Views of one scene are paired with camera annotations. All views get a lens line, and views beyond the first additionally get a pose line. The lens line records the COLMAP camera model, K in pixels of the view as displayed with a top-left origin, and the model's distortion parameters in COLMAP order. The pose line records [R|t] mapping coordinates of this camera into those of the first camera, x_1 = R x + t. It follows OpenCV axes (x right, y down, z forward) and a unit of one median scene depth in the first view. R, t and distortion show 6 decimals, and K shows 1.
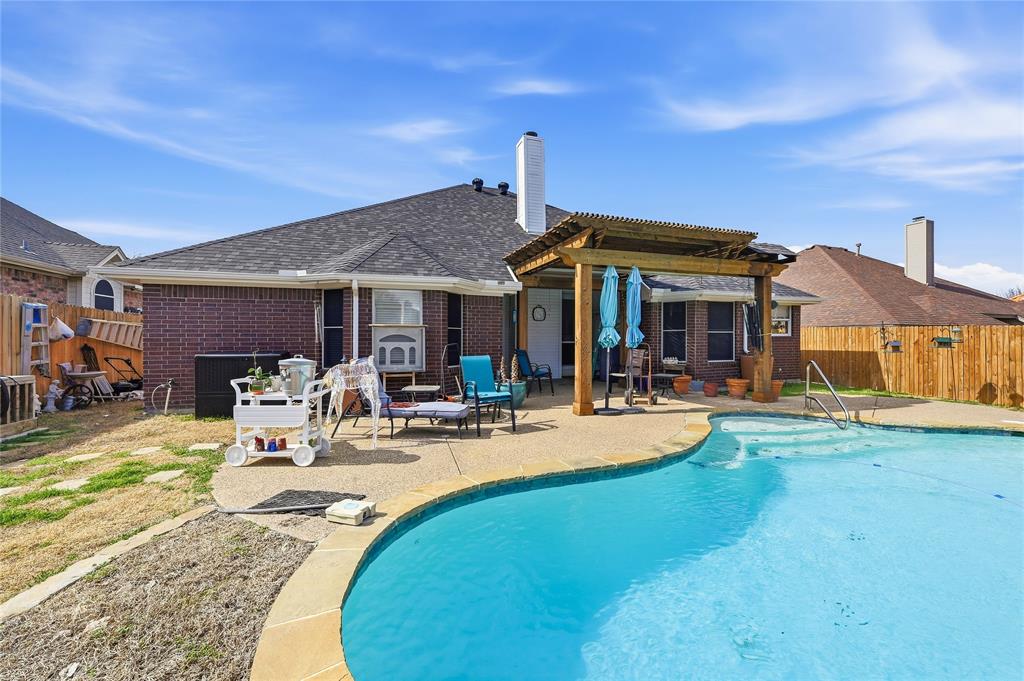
lens RADIAL K [[402.4, 0, 516.7], [0, 402.4, 340.7], [0, 0, 1]] dist [0.000982, -0.000392]
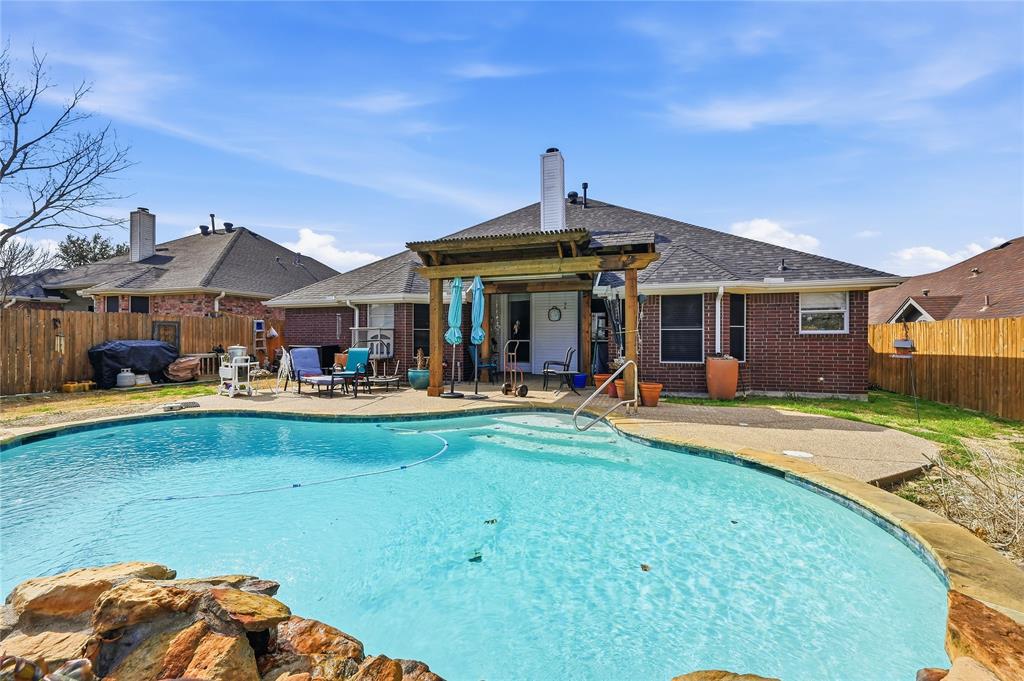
lens RADIAL K [[402.4, 0, 519.2], [0, 402.4, 341.5], [0, 0, 1]] dist [0.000982, -0.000392]
pose [[0.800602, 0.005675, -0.599169, 1.016706], [-0.004379, 0.999984, 0.003621, 0.004314], [0.599180, -0.000275, 0.800614, 0.119305]]
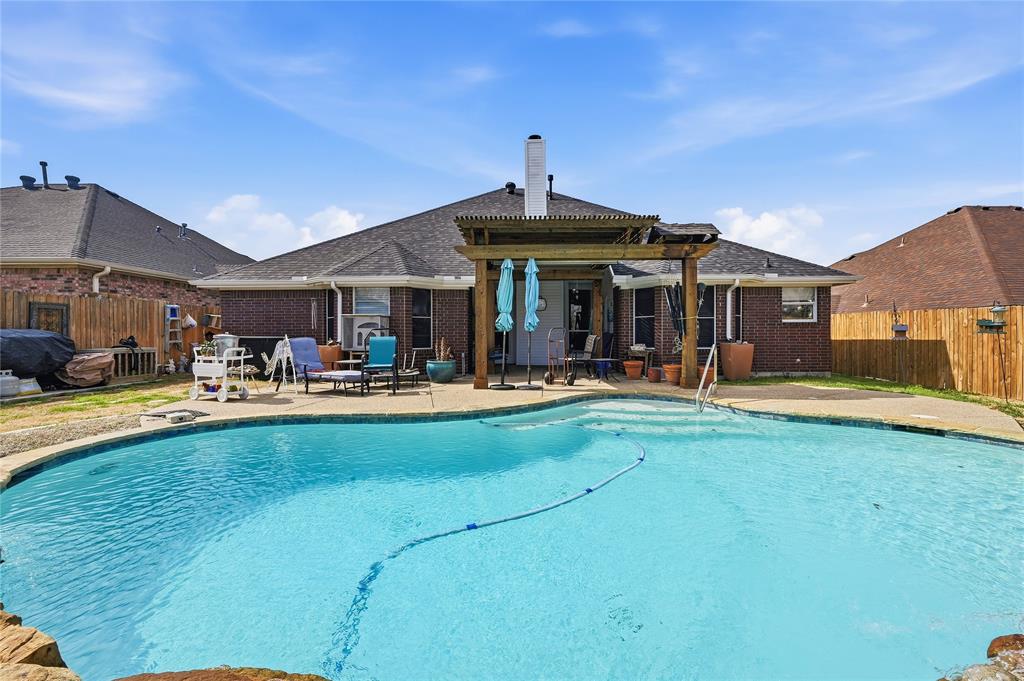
lens RADIAL K [[402.4, 0, 517.1], [0, 402.4, 339.3], [0, 0, 1]] dist [0.000982, -0.000392]
pose [[0.941294, 0.002381, -0.337578, 0.582292], [0.000841, 0.999955, 0.009398, 0.026926], [0.337586, -0.009130, 0.941251, -0.051282]]
